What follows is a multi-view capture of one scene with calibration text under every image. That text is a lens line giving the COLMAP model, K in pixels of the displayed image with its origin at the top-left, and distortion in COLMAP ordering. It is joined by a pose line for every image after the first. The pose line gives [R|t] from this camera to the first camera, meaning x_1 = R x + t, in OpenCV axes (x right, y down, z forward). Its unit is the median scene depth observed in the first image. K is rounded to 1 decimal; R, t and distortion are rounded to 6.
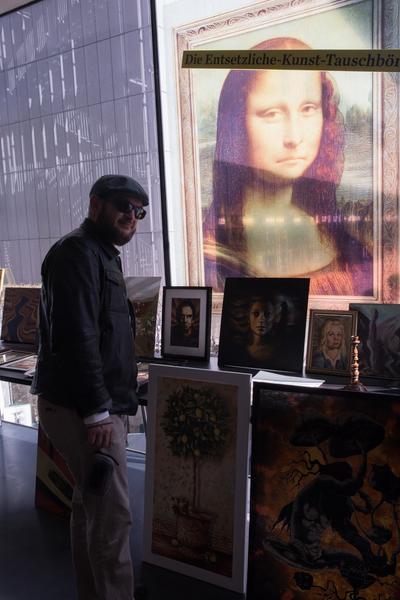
lens RADIAL K [[529.4, 0, 179.5], [0, 529.4, 295.1], [0, 0, 1]] dist [-0.048324, 0.039649]
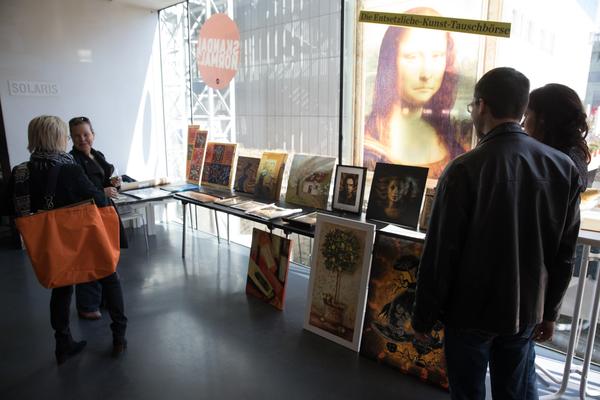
lens RADIAL K [[403.2, 0, 298.7], [0, 403.2, 190.2], [0, 0, 1]] dist [-0.057484, -0.008498]
pose [[0.981558, 0.087760, -0.169830, 0.079170], [-0.075626, 0.994186, 0.076650, -0.027698], [0.175570, -0.062393, 0.982488, -0.202886]]
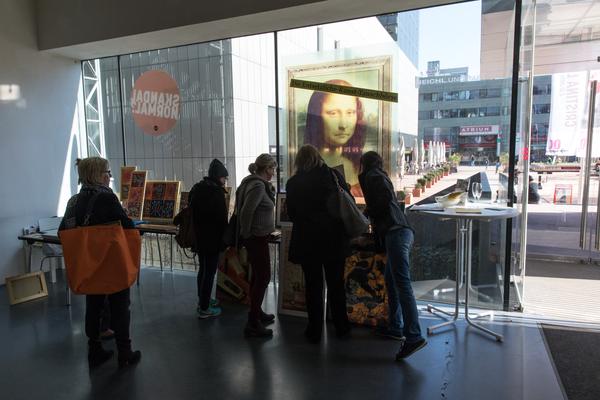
lens RADIAL K [[403.2, 0, 289.5], [0, 403.2, 190.4], [0, 0, 1]] dist [-0.057484, -0.008498]
pose [[0.991298, 0.022021, 0.129781, -0.210853], [-0.017496, 0.999202, -0.035904, 0.035441], [-0.130468, 0.033321, 0.990892, -0.602036]]
